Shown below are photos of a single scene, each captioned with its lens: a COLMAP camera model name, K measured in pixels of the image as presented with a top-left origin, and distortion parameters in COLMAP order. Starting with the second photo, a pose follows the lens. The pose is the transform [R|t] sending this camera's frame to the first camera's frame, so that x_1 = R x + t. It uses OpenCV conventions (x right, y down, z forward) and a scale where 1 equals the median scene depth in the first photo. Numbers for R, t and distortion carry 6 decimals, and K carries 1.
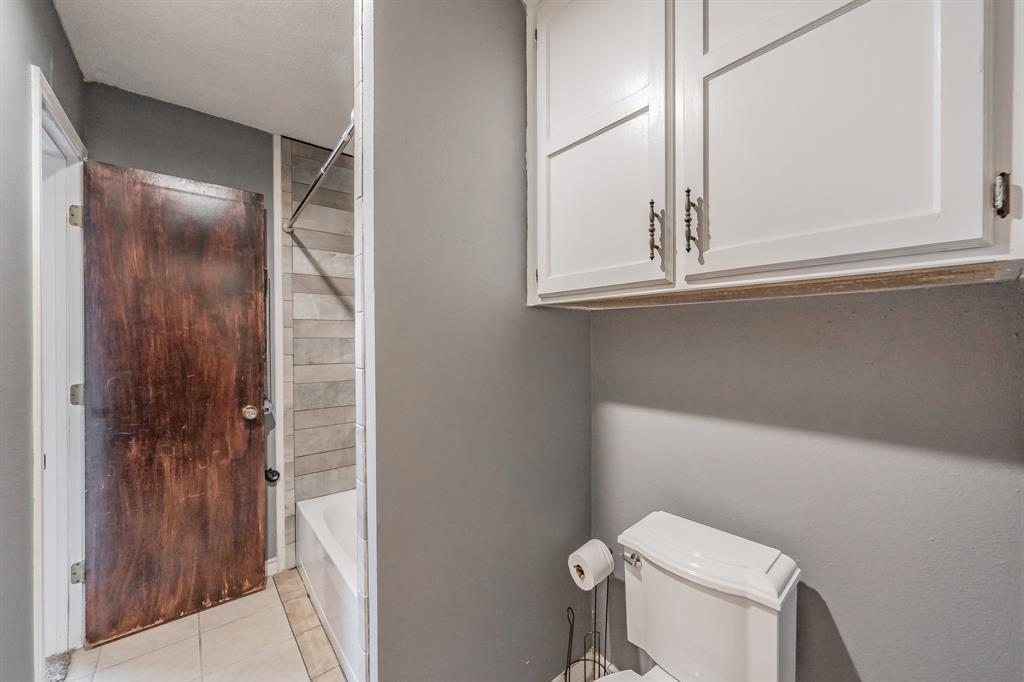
lens RADIAL K [[397.7, 0, 521.4], [0, 397.7, 341.0], [0, 0, 1]] dist [-0.001711, 0.000295]
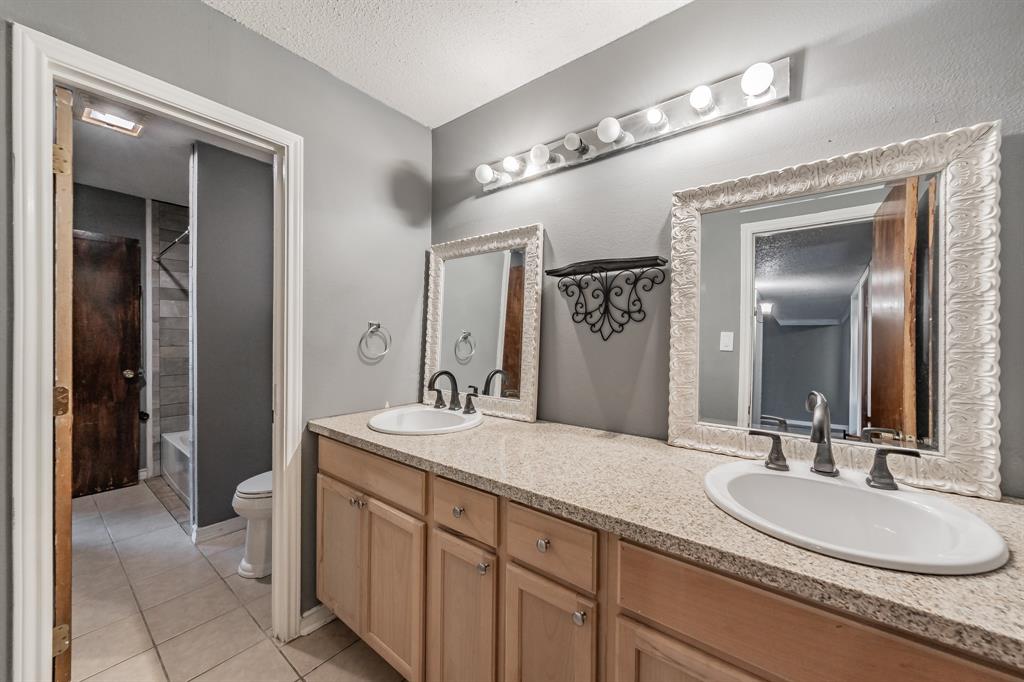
lens RADIAL K [[397.7, 0, 501.6], [0, 397.7, 338.2], [0, 0, 1]] dist [-0.001711, 0.000295]
pose [[0.983710, 0.005971, 0.179661, 0.497086], [-0.005888, 0.999982, -0.000997, 0.023905], [-0.179664, -0.000077, 0.983728, -0.825739]]
